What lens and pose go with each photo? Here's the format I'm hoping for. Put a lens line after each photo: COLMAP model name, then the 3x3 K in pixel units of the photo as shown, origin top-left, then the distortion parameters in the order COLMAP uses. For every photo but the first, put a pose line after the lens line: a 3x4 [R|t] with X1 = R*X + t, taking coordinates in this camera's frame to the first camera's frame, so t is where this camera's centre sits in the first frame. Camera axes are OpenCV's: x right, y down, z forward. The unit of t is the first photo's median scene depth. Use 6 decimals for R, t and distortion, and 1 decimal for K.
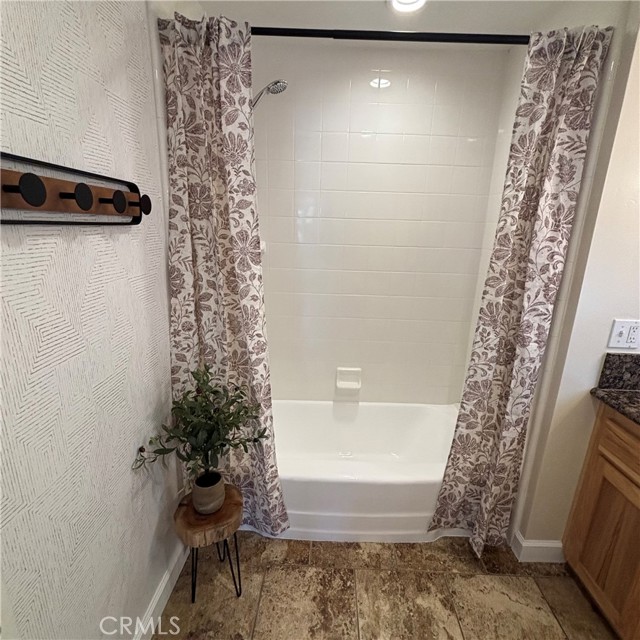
lens RADIAL K [[342.3, 0, 323.0], [0, 342.3, 320.0], [0, 0, 1]] dist [0.002231, -0.000675]
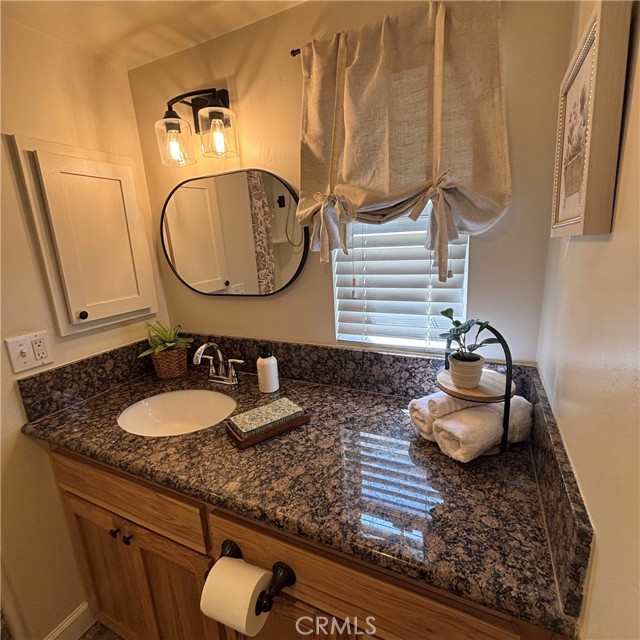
lens RADIAL K [[342.3, 0, 323.0], [0, 342.3, 320.0], [0, 0, 1]] dist [0.002231, -0.000675]
pose [[0.412125, -0.258076, 0.873813, 0.458347], [0.301207, 0.943715, 0.136660, 0.069541], [-0.859900, 0.206877, 0.466663, -0.042171]]
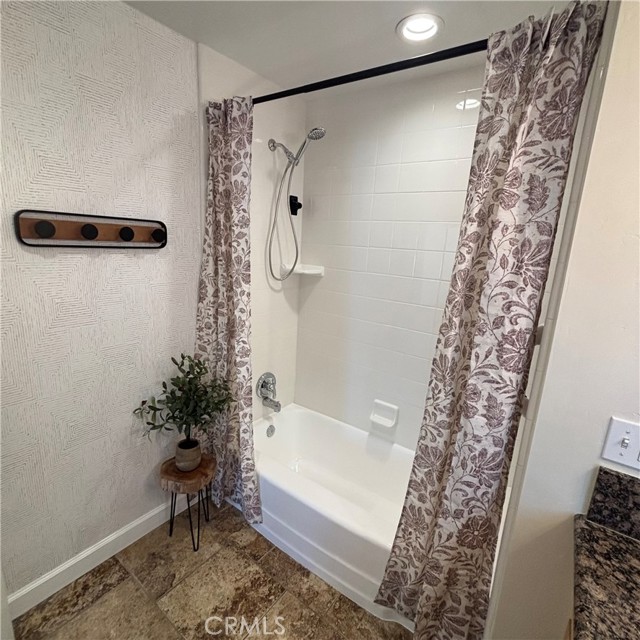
lens RADIAL K [[342.3, 0, 323.0], [0, 342.3, 320.0], [0, 0, 1]] dist [0.002231, -0.000675]
pose [[0.820159, 0.146597, -0.553036, 0.728964], [-0.183538, 0.982944, -0.011635, -0.072004], [0.541897, 0.111045, 0.833076, 0.152867]]
